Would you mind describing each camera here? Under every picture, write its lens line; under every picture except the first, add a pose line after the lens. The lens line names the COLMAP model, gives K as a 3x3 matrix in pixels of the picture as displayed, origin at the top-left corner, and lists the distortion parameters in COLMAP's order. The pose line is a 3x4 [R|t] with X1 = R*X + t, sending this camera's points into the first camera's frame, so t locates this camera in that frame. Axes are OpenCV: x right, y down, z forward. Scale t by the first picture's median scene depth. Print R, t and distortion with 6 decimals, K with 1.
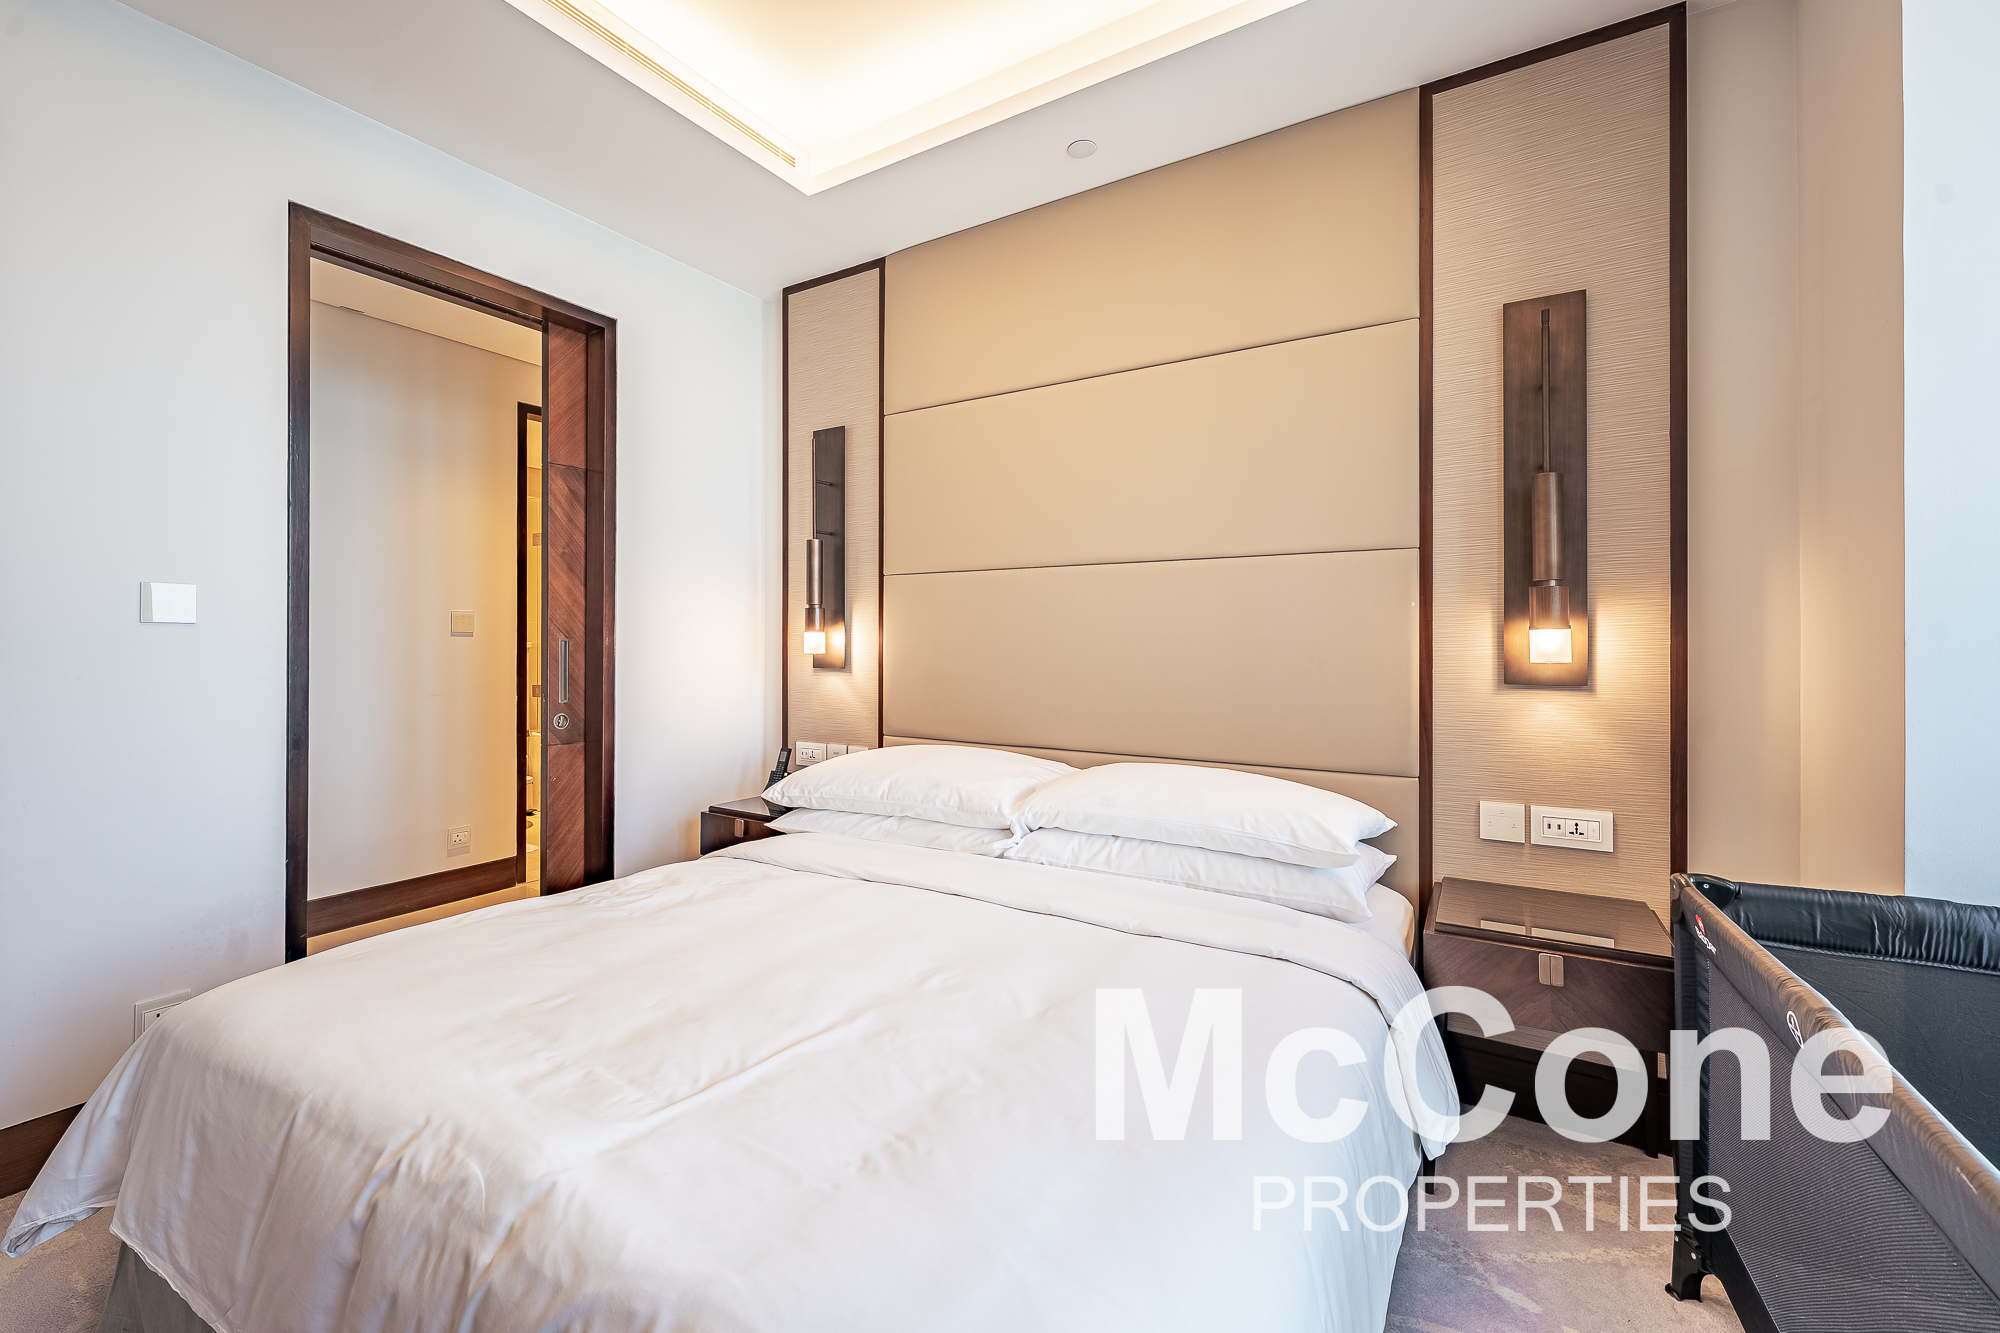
lens RADIAL K [[830.2, 0, 995.4], [0, 830.2, 639.1], [0, 0, 1]] dist [-0.000986, 0.000632]
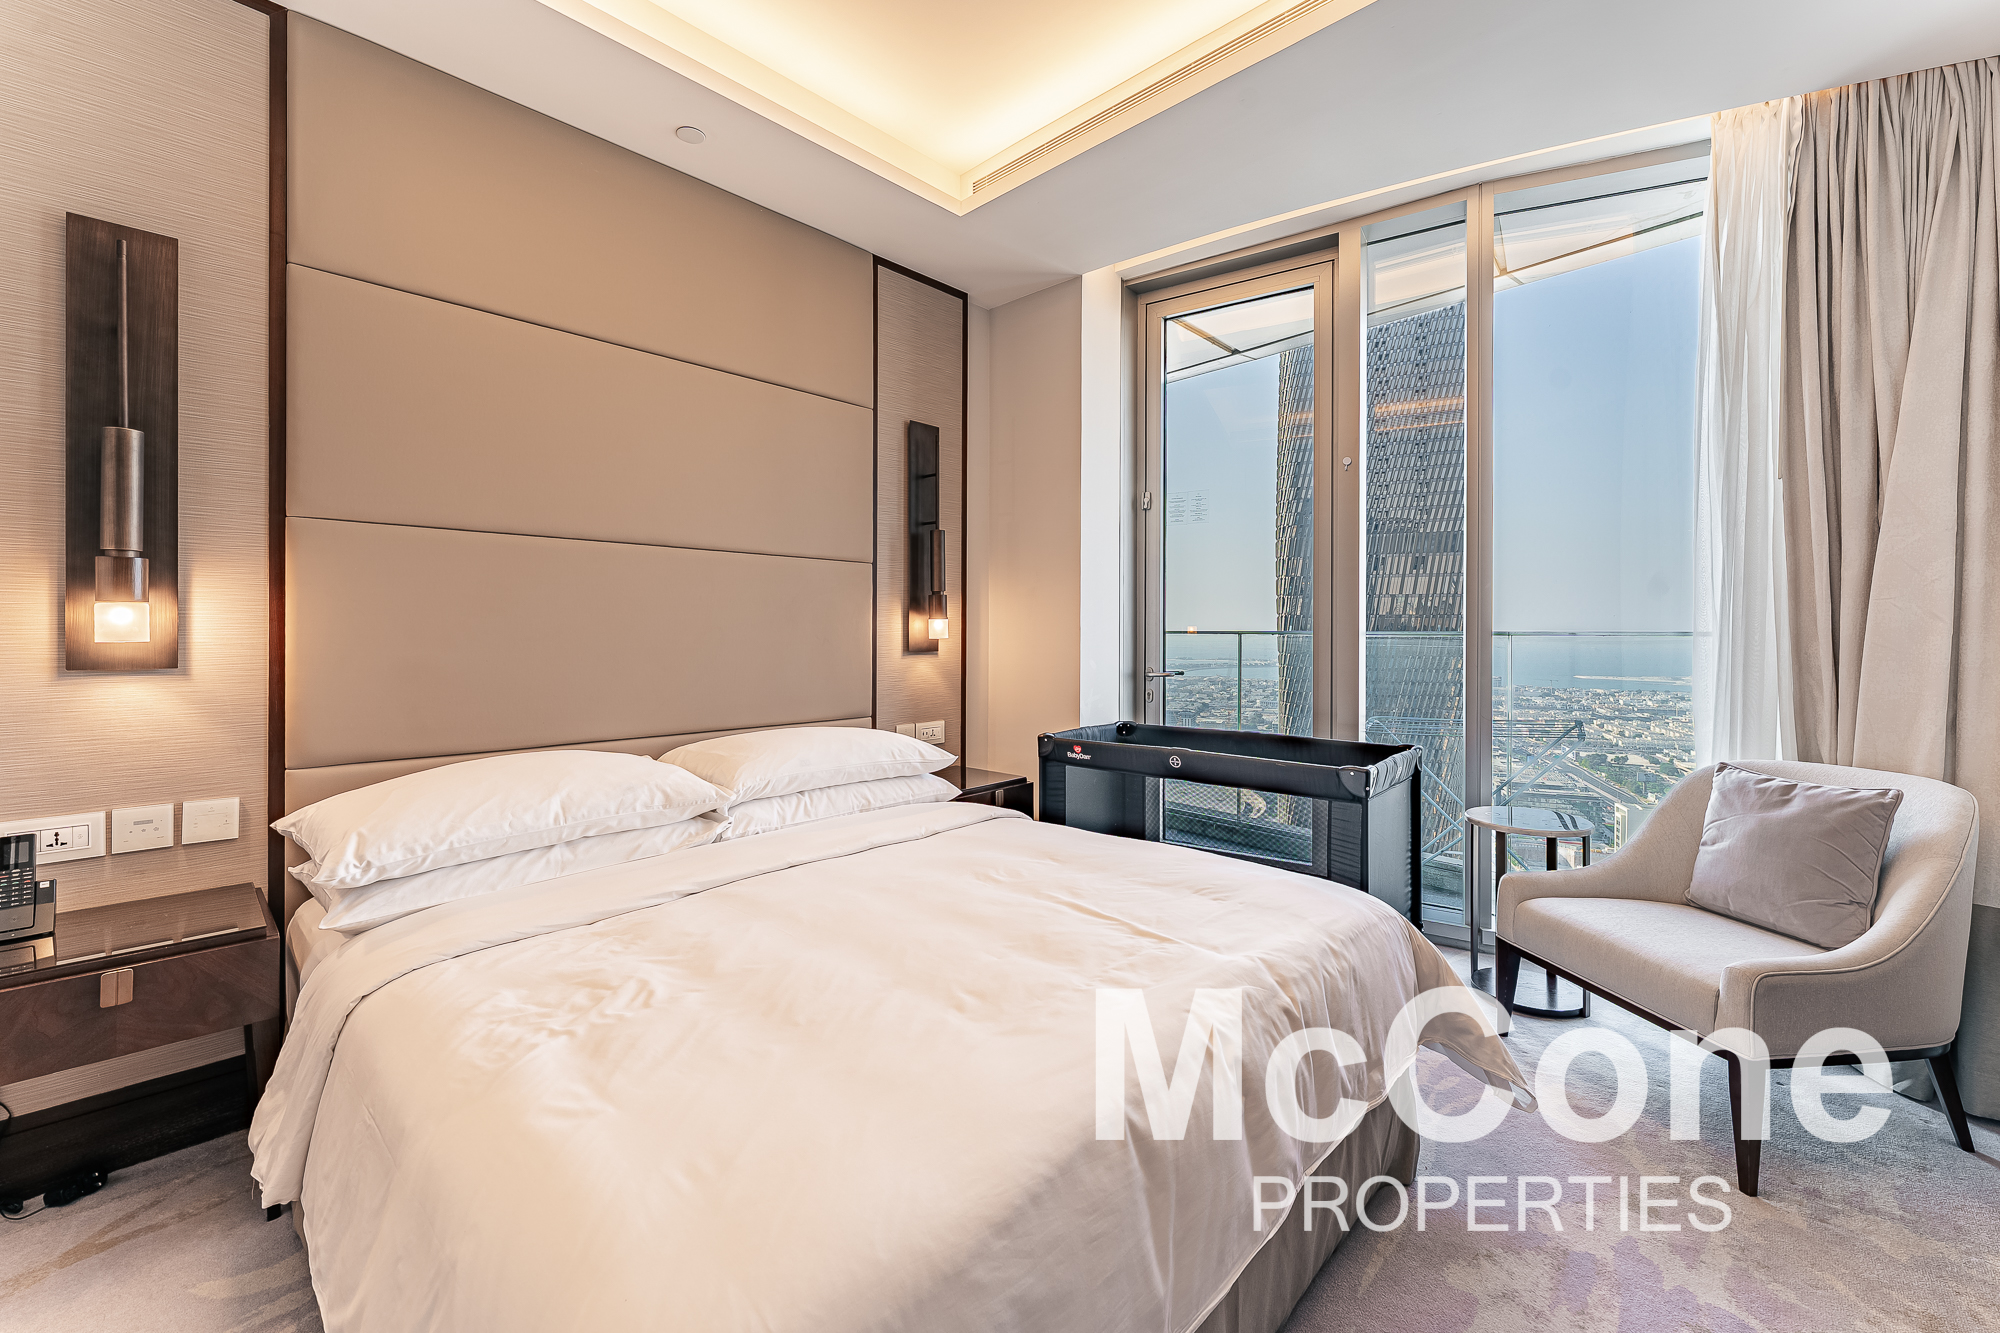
lens RADIAL K [[830.2, 0, 994.7], [0, 830.2, 631.5], [0, 0, 1]] dist [-0.000986, 0.000632]
pose [[0.188496, -0.004161, 0.982065, -0.942754], [-0.008864, 0.999943, 0.005939, 0.002747], [-0.982034, -0.009825, 0.188448, 0.509479]]
